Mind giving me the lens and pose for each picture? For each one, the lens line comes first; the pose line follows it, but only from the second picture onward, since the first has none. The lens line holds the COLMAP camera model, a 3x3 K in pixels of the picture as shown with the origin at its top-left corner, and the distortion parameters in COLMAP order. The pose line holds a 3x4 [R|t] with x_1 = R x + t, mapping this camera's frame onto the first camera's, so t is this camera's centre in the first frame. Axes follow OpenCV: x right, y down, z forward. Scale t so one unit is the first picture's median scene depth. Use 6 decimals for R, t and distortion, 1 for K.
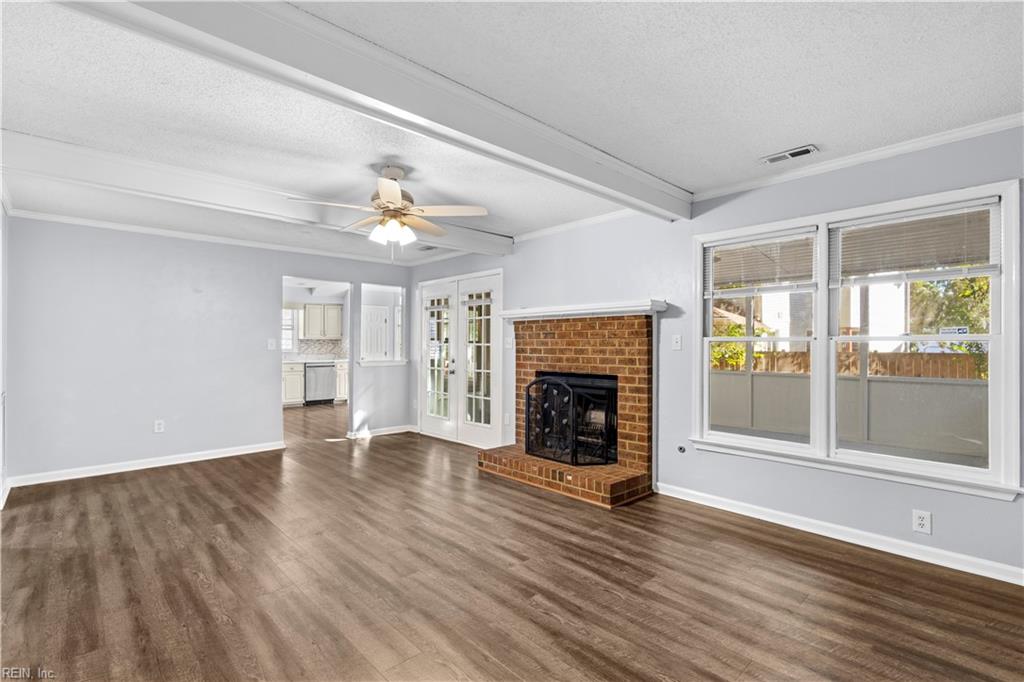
lens RADIAL K [[476.9, 0, 509.8], [0, 476.9, 345.9], [0, 0, 1]] dist [-0.000436, 0.000240]
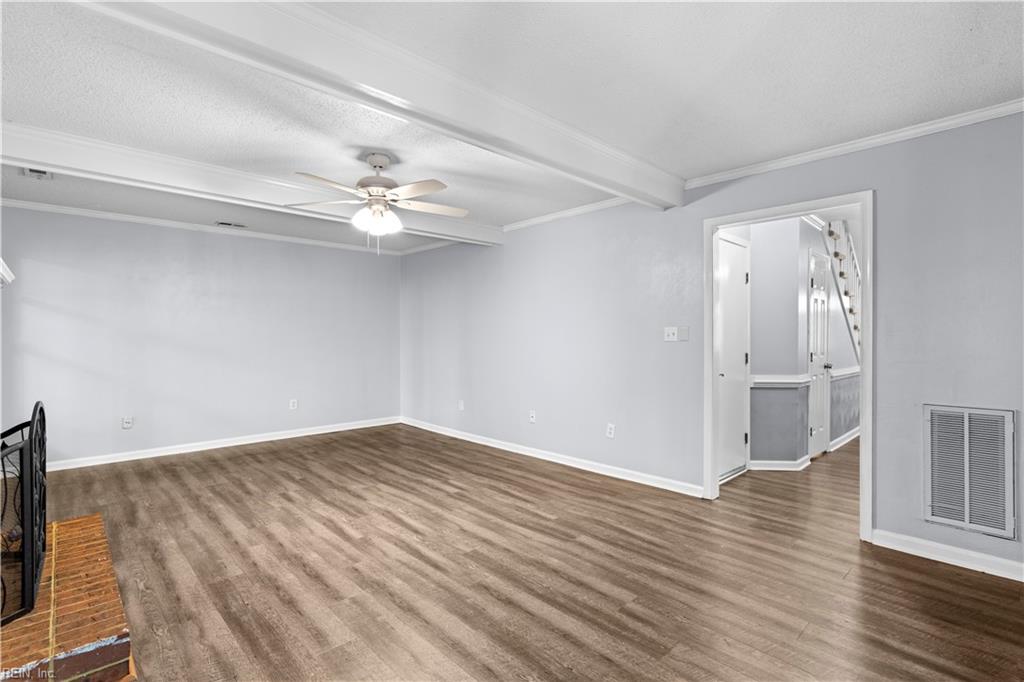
lens RADIAL K [[484.8, 0, 506.6], [0, 484.8, 340.0], [0, 0, 1]] dist [-0.003574, -0.000196]
pose [[-0.999993, -0.000636, -0.003754, -0.401484], [-0.000649, 0.999993, 0.003559, 0.002729], [0.003752, 0.003562, -0.999987, 1.584826]]
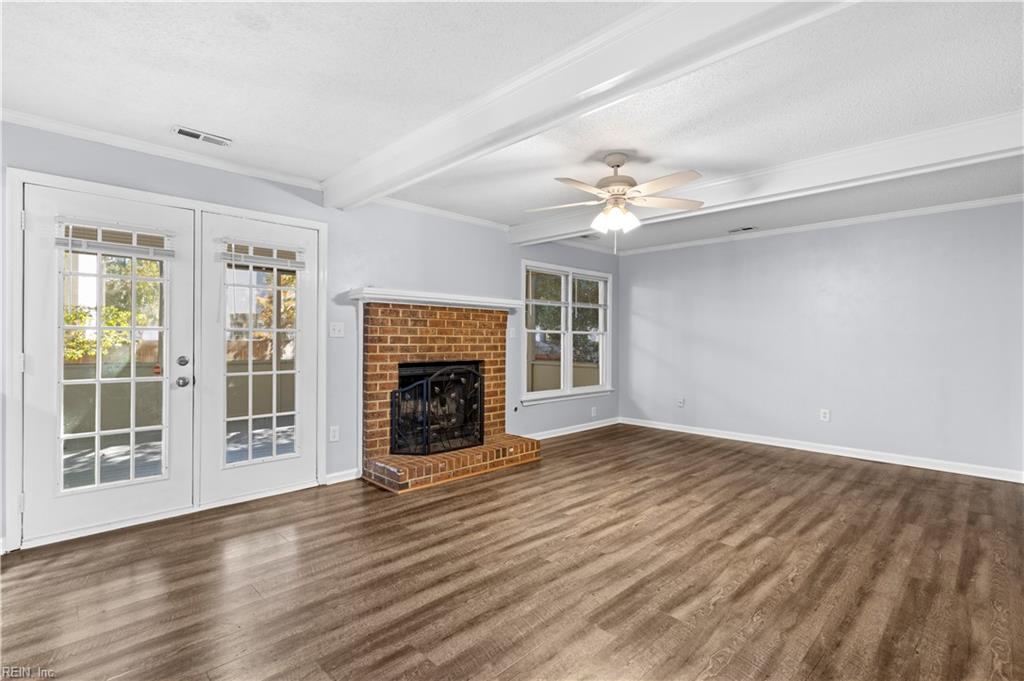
lens RADIAL K [[480.0, 0, 515.5], [0, 480.0, 341.9], [0, 0, 1]] dist [-0.001014, 0.000338]
pose [[-0.031120, -0.009498, 0.999471, -0.978419], [-0.006569, 0.999935, 0.009298, 0.005489], [-0.999494, -0.006277, -0.031180, 0.978704]]
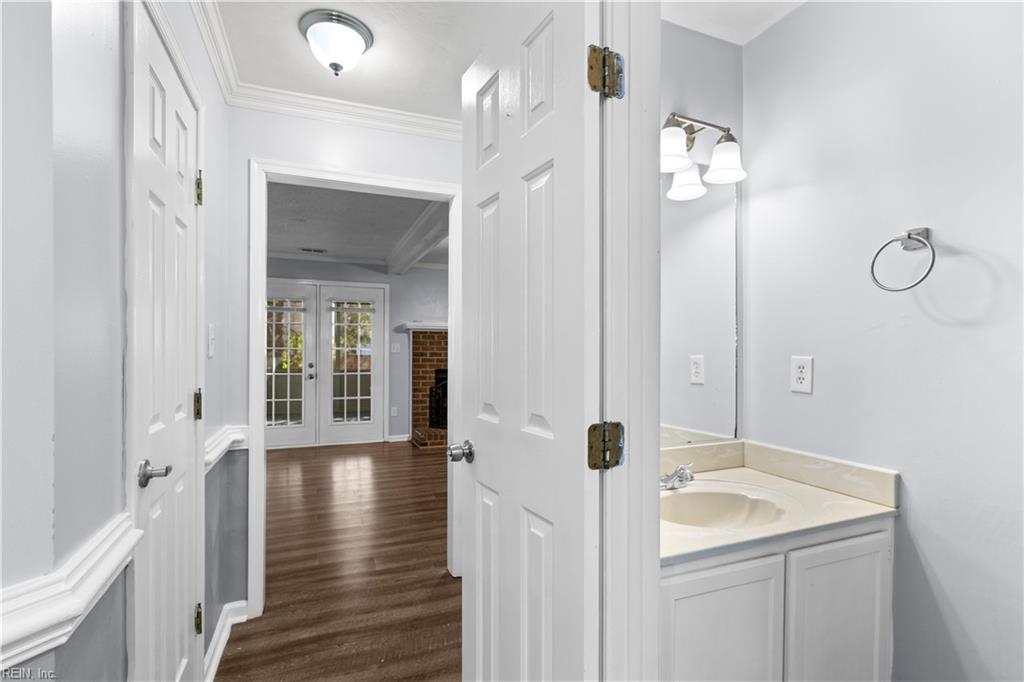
lens RADIAL K [[476.5, 0, 510.5], [0, 476.5, 356.3], [0, 0, 1]] dist [0.000541, 0.000115]
pose [[0.359113, -0.002802, 0.933290, -1.334134], [-0.001089, 0.999994, 0.003421, 0.013117], [-0.933293, -0.002245, 0.359108, 0.390505]]
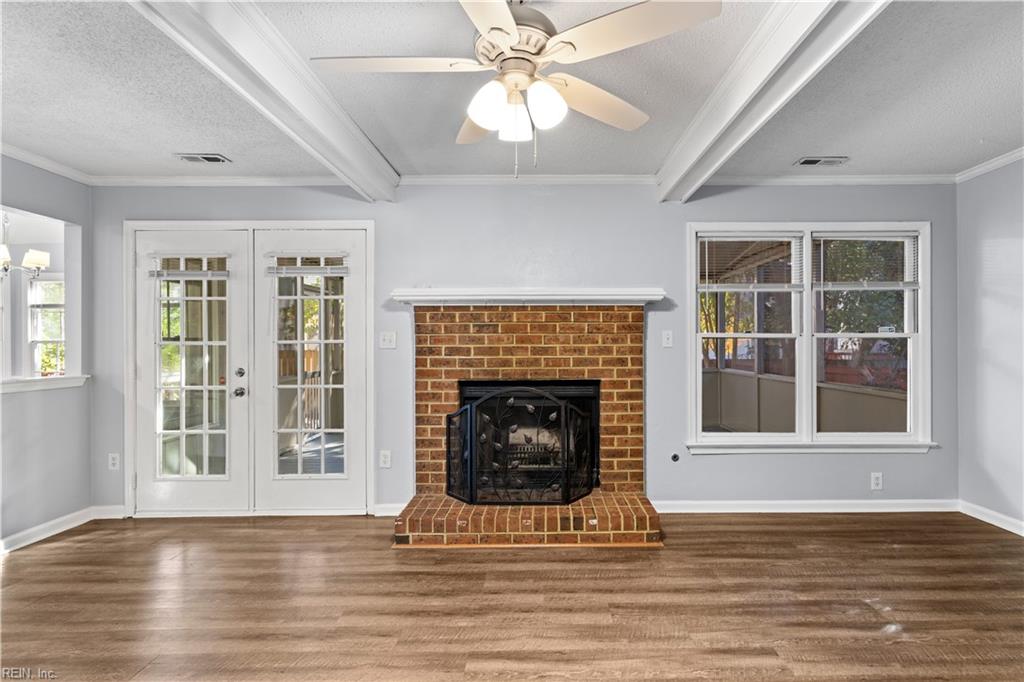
lens RADIAL K [[514.6, 0, 545.1], [0, 514.6, 347.7], [0, 0, 1]] dist [-0.002306, 0.000883]
pose [[0.670678, -0.006626, 0.741719, -0.487399], [0.005792, 0.999976, 0.003696, 0.004338], [-0.741726, 0.001818, 0.670701, 0.497619]]
